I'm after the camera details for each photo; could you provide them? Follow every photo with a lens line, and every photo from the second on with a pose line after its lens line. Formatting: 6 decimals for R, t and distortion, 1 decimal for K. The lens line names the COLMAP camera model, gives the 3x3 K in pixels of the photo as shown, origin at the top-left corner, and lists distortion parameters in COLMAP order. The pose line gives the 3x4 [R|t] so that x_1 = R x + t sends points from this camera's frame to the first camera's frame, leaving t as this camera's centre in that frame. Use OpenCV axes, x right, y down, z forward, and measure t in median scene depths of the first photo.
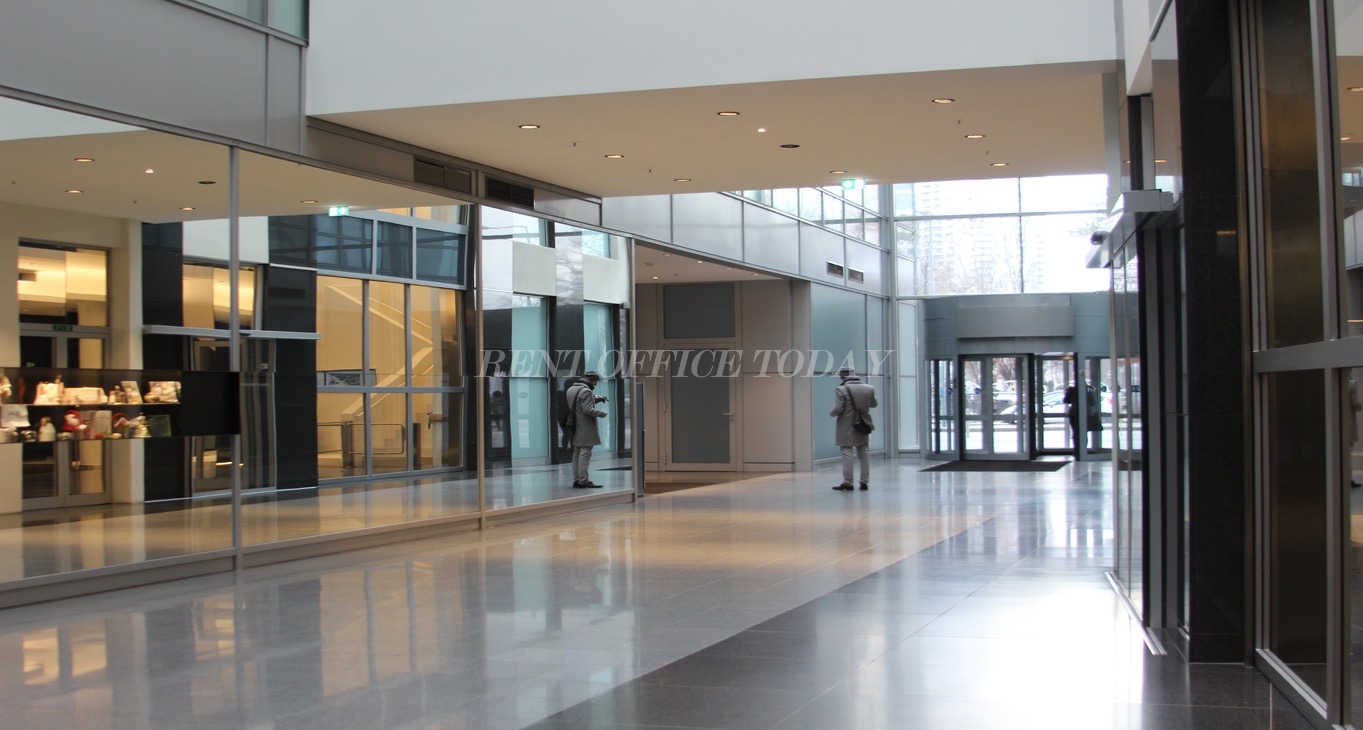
lens RADIAL K [[1740.7, 0, 681.0], [0, 1740.7, 322.1], [0, 0, 1]] dist [-0.000891, -0.576113]
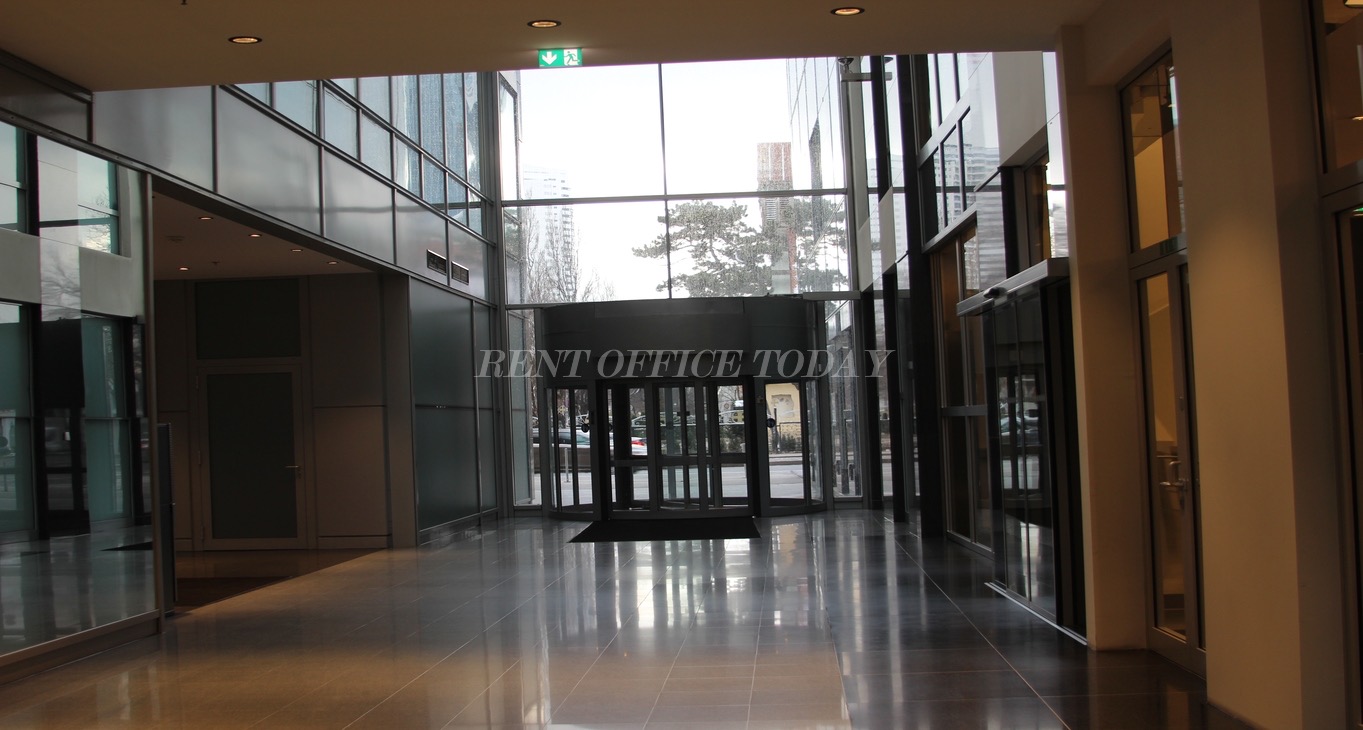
lens RADIAL K [[1740.7, 0, 681.0], [0, 1740.7, 322.1], [0, 0, 1]] dist [-0.000891, -0.576113]
pose [[0.963992, -0.014144, 0.265555, -0.007359], [0.021725, 0.999435, -0.025631, 0.015899], [-0.265043, 0.030478, 0.963755, 0.276795]]
